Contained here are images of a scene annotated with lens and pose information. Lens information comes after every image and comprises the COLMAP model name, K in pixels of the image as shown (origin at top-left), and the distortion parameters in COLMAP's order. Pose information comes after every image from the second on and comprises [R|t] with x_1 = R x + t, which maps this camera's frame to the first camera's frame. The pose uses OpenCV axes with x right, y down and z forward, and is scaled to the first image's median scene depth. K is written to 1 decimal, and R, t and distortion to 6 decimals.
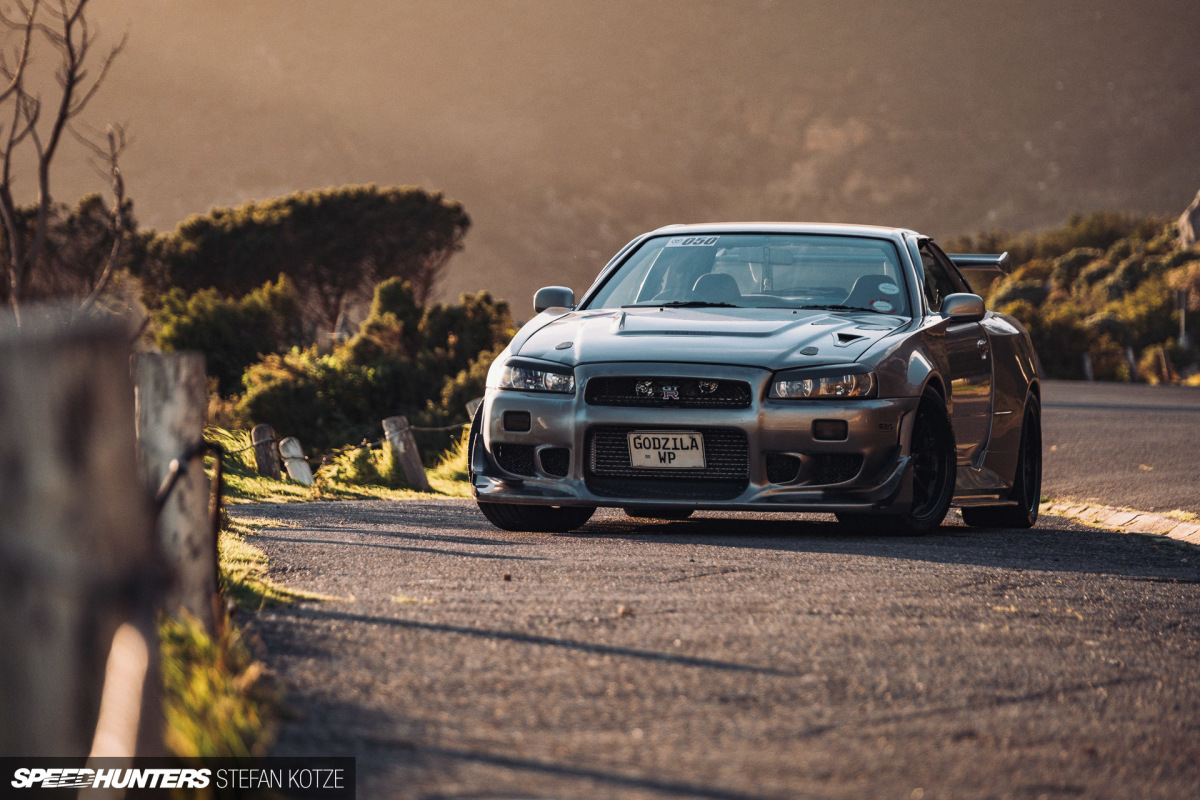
lens RADIAL K [[5898.9, 0, 599.5], [0, 5898.9, 399.8], [0, 0, 1]] dist [0.346248, 0.000000]
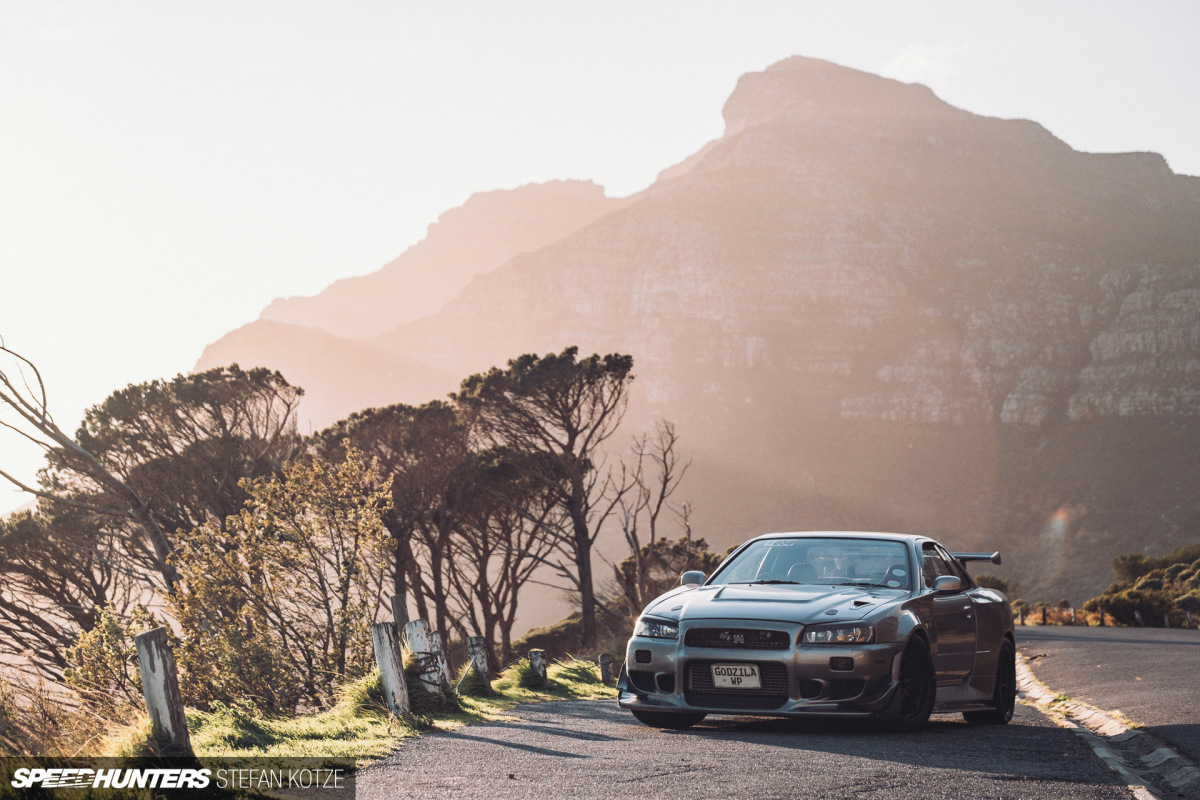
lens RADIAL K [[2703.8, 0, 600.9], [0, 2703.8, 399.3], [0, 0, 1]] dist [0.047009, 0.000000]
pose [[0.991275, -0.006996, -0.131622, 0.068950], [-0.004378, 0.996292, -0.085927, -0.002641], [0.131735, 0.085754, 0.987569, 0.286856]]
